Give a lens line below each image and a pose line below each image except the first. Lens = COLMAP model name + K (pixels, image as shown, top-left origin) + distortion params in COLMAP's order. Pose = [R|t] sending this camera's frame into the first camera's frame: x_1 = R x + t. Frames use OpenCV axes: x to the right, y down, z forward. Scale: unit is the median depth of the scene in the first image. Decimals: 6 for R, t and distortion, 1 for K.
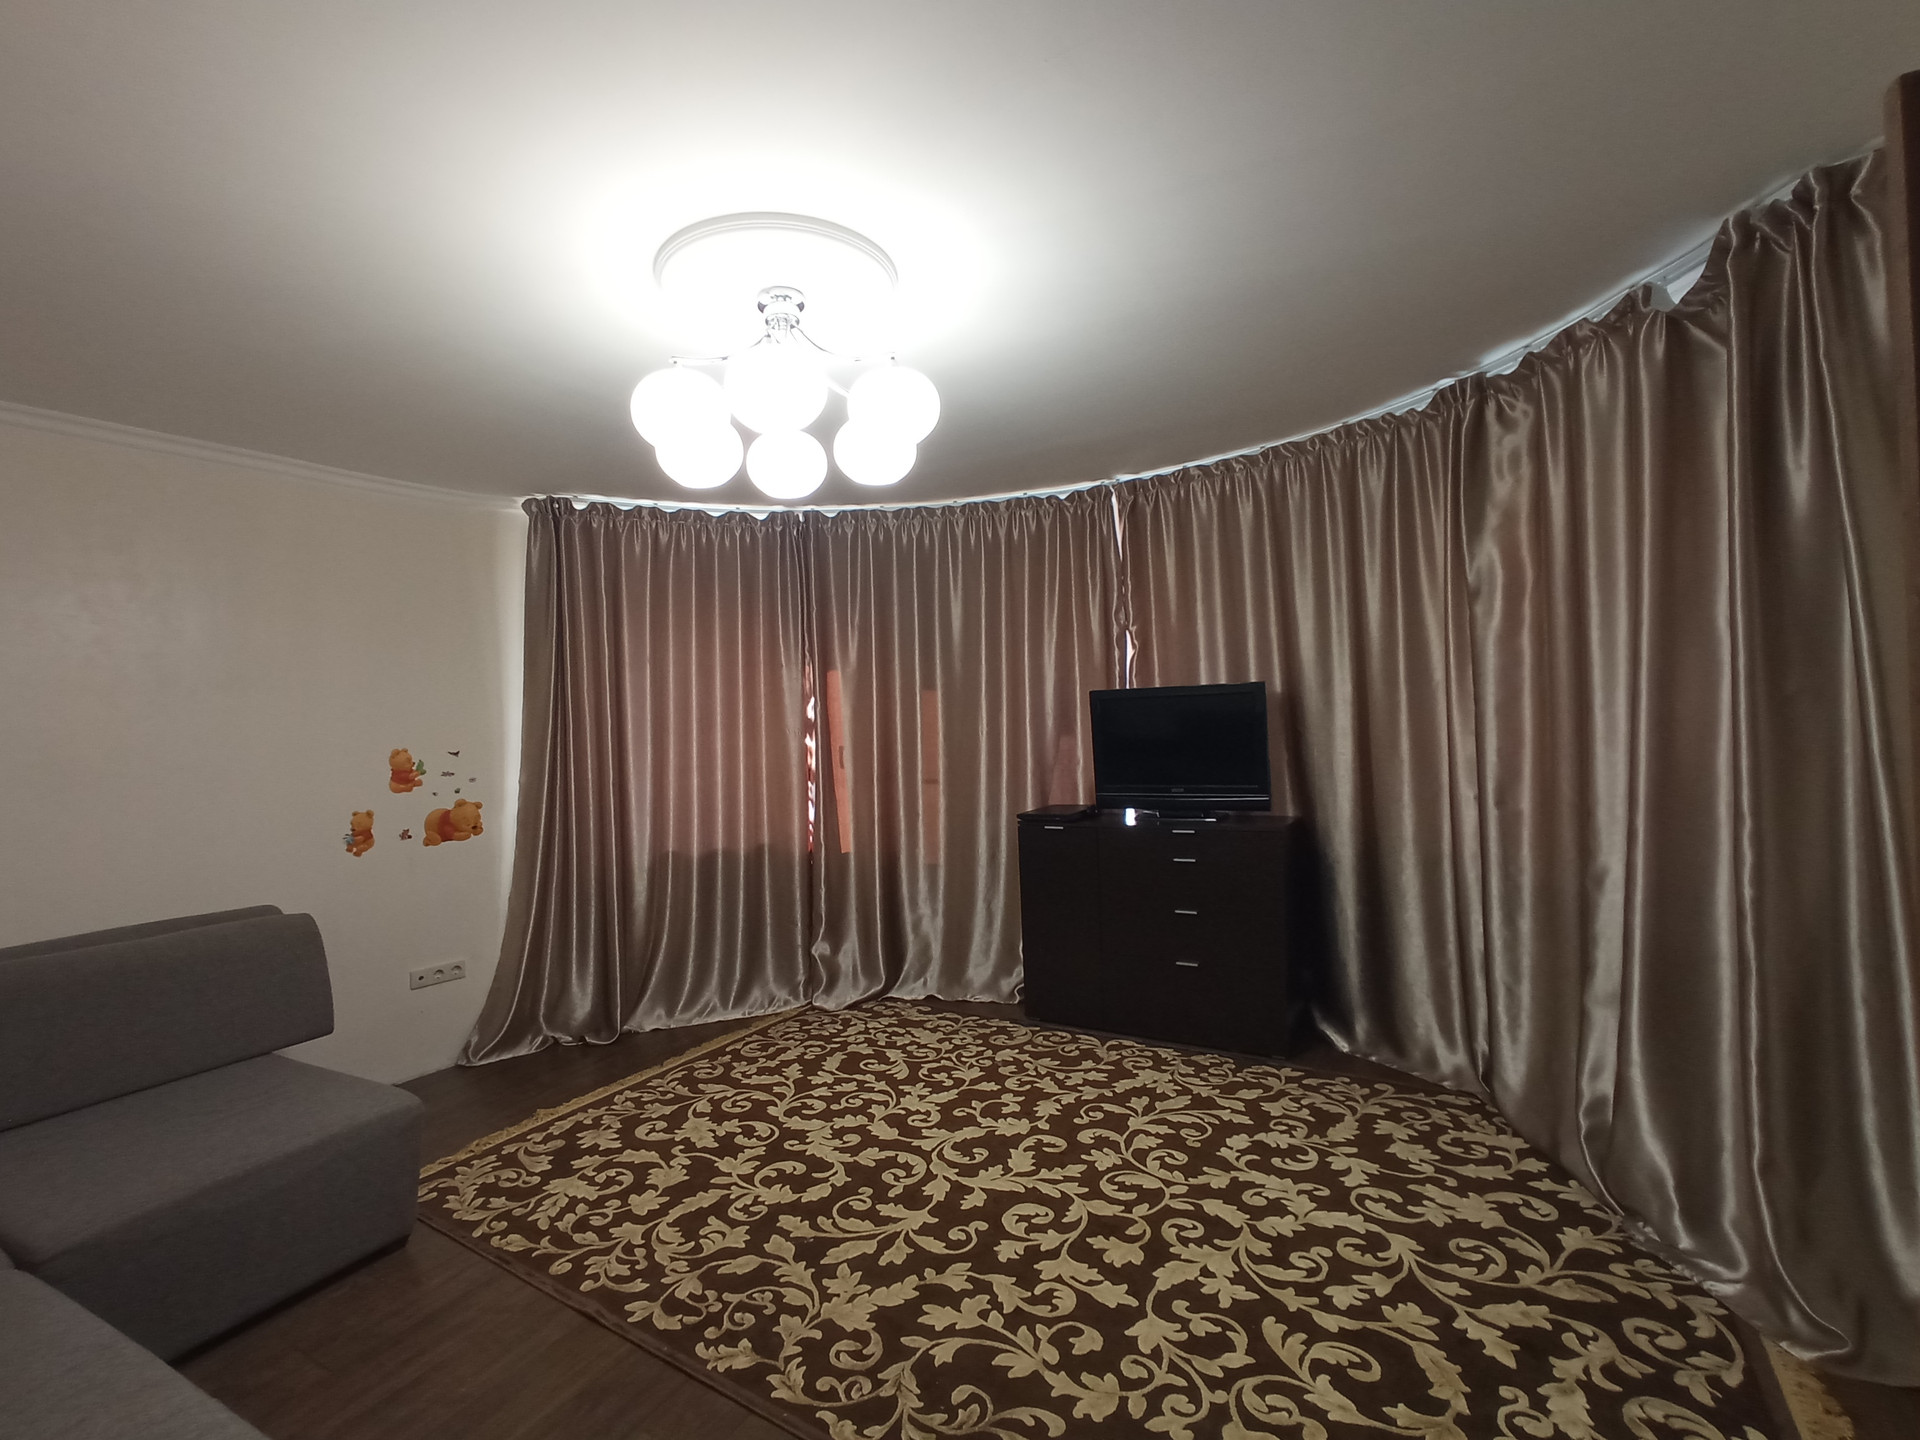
lens RADIAL K [[845.5, 0, 959.7], [0, 845.5, 688.9], [0, 0, 1]] dist [-0.060921, 0.036264]
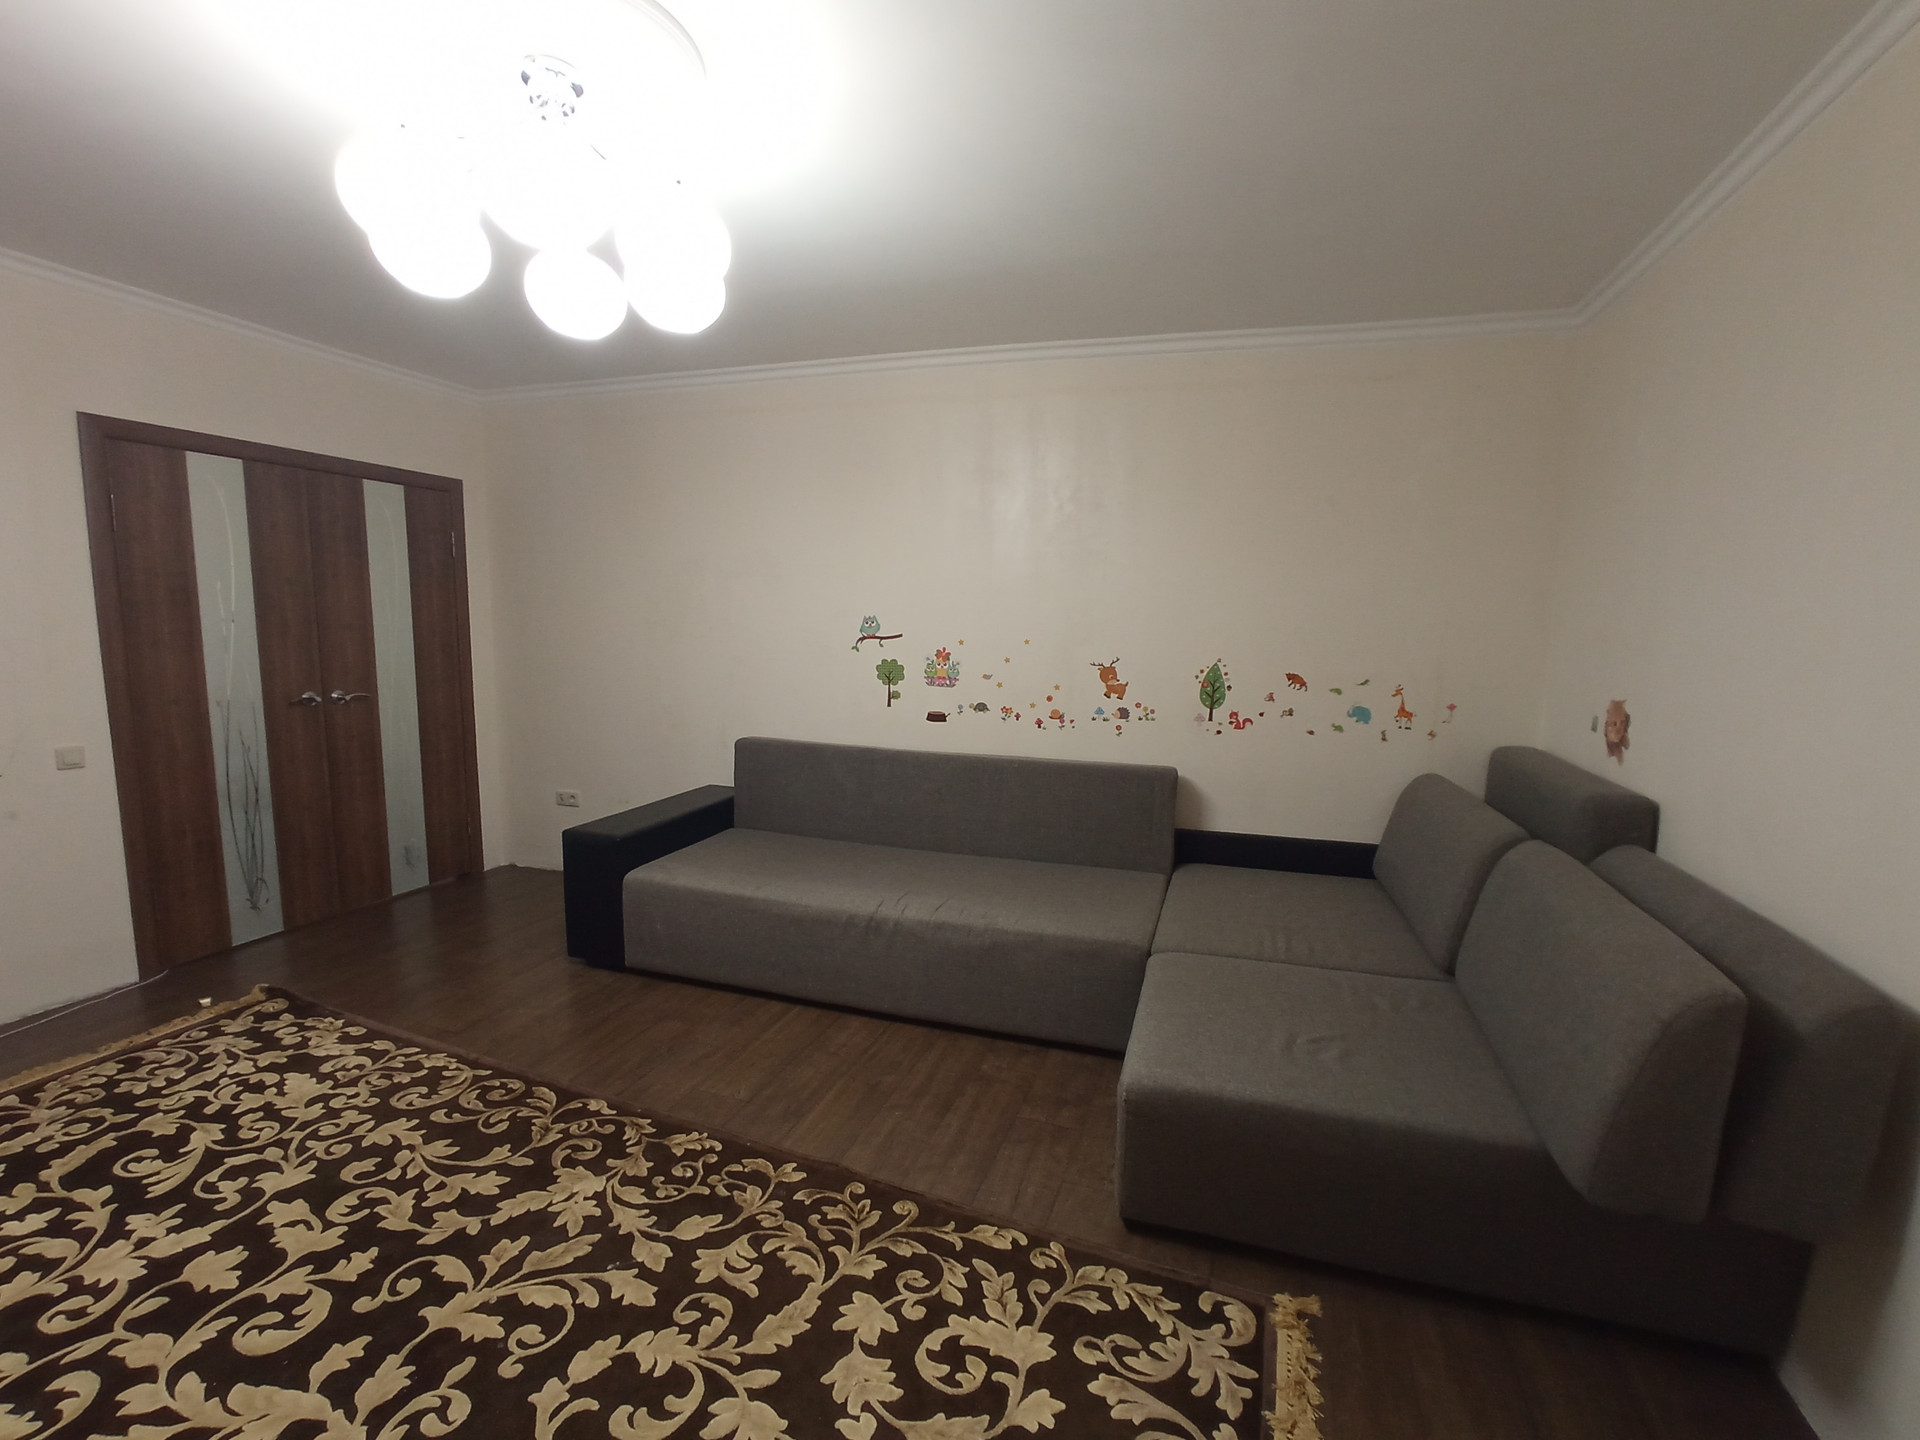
lens RADIAL K [[864.3, 0, 974.6], [0, 864.3, 723.8], [0, 0, 1]] dist [-0.022550, 0.006489]
pose [[-0.984344, 0.045837, -0.170193, -0.302894], [0.029988, 0.995068, 0.094554, 0.064665], [0.173688, 0.087970, -0.980864, 1.351974]]
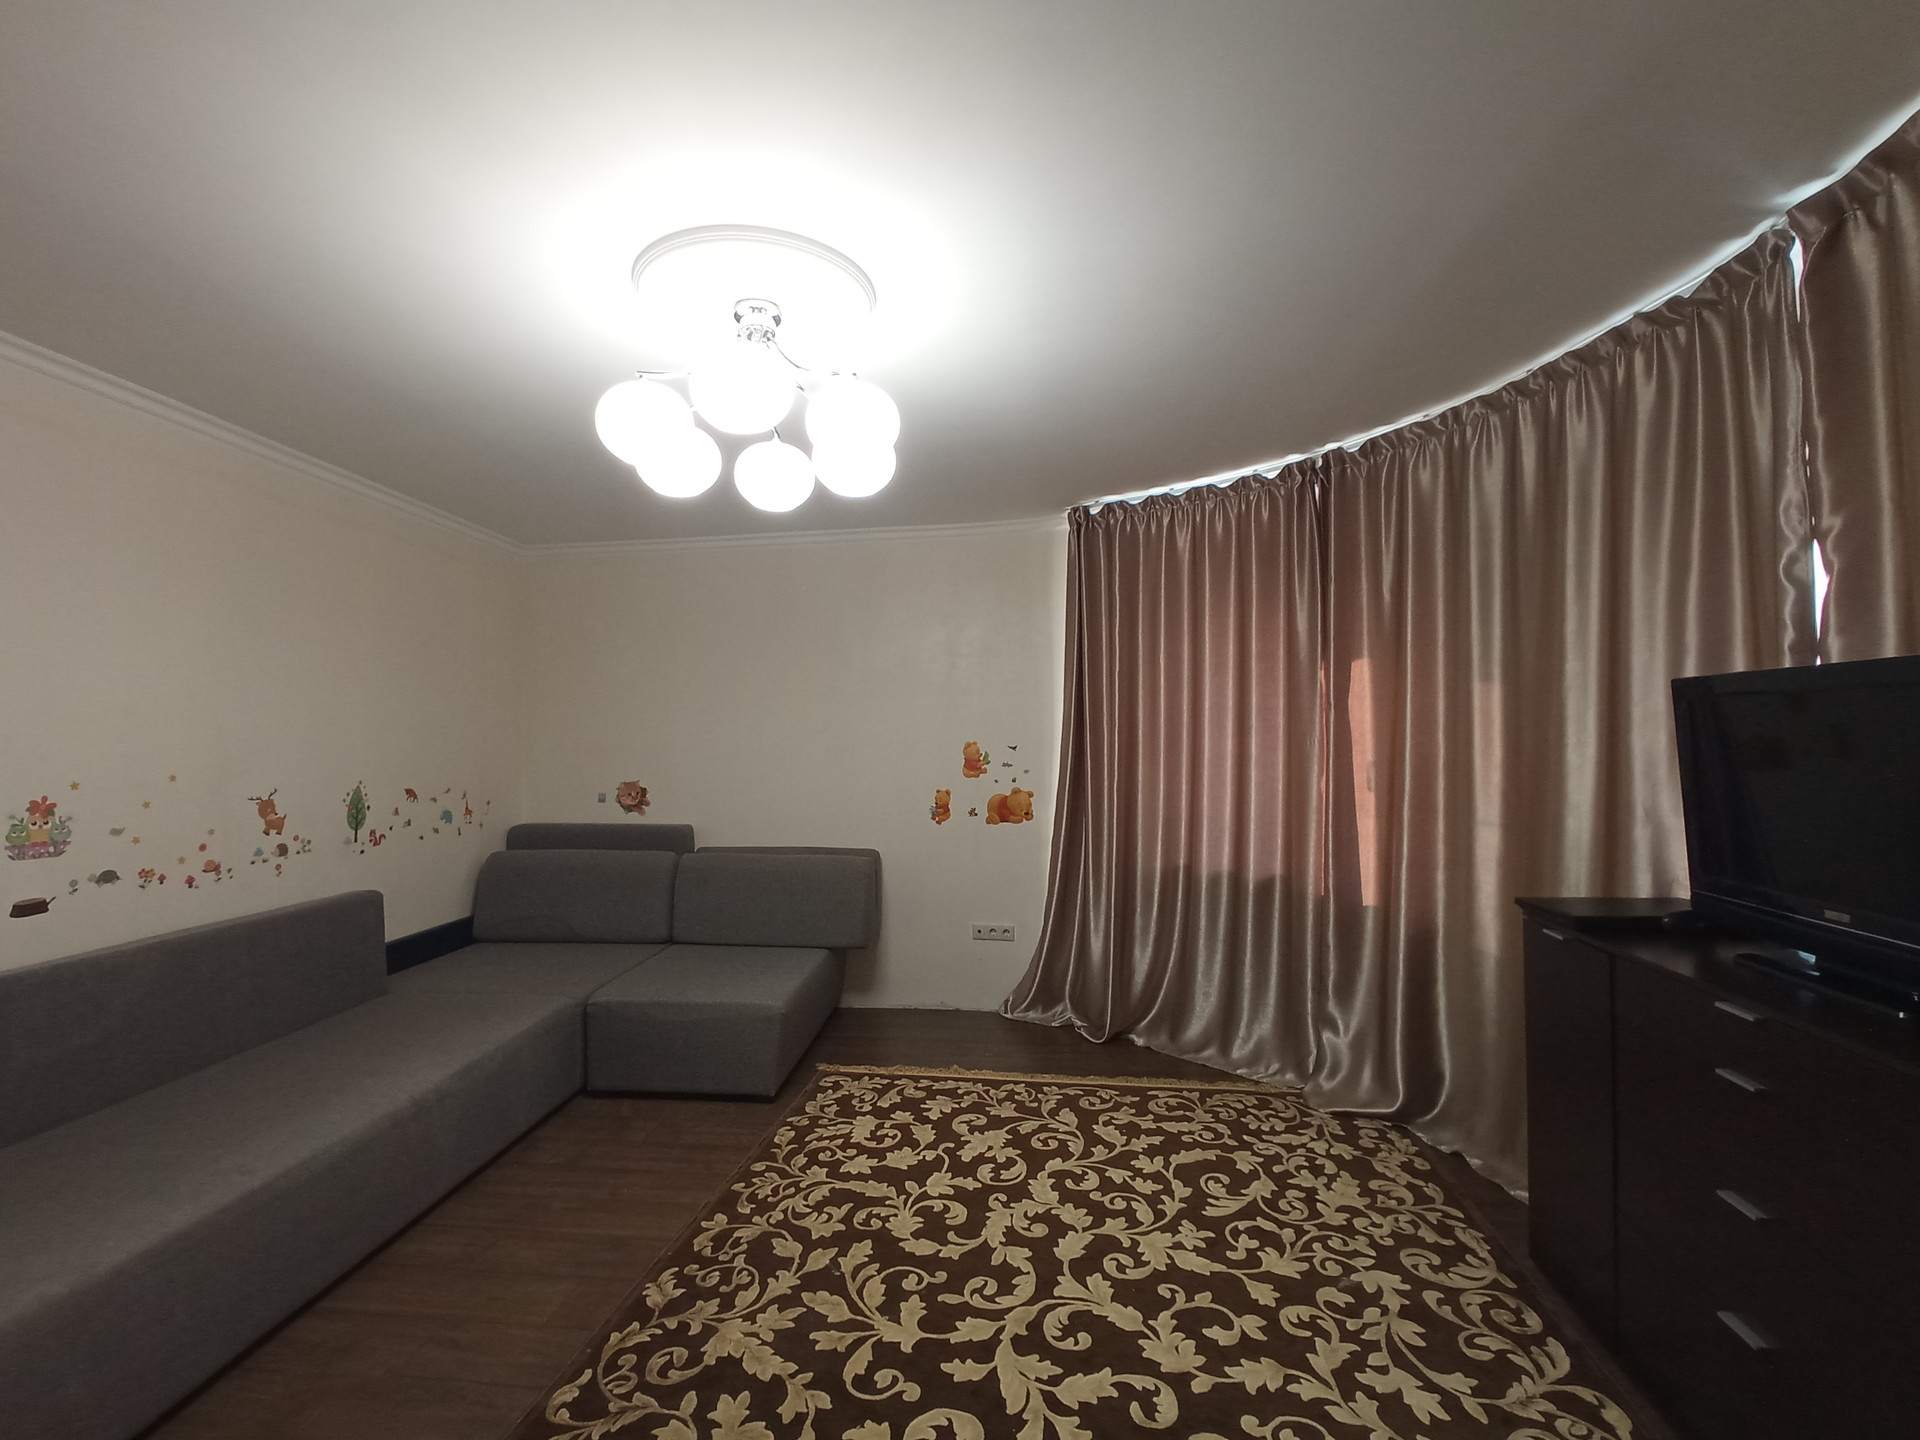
lens RADIAL K [[854.3, 0, 970.0], [0, 854.3, 696.6], [0, 0, 1]] dist [-0.056029, 0.031277]
pose [[0.405678, -0.010121, -0.913960, 0.575189], [0.028111, 0.999604, 0.001408, 0.003230], [0.913584, -0.026263, 0.405802, 0.571536]]
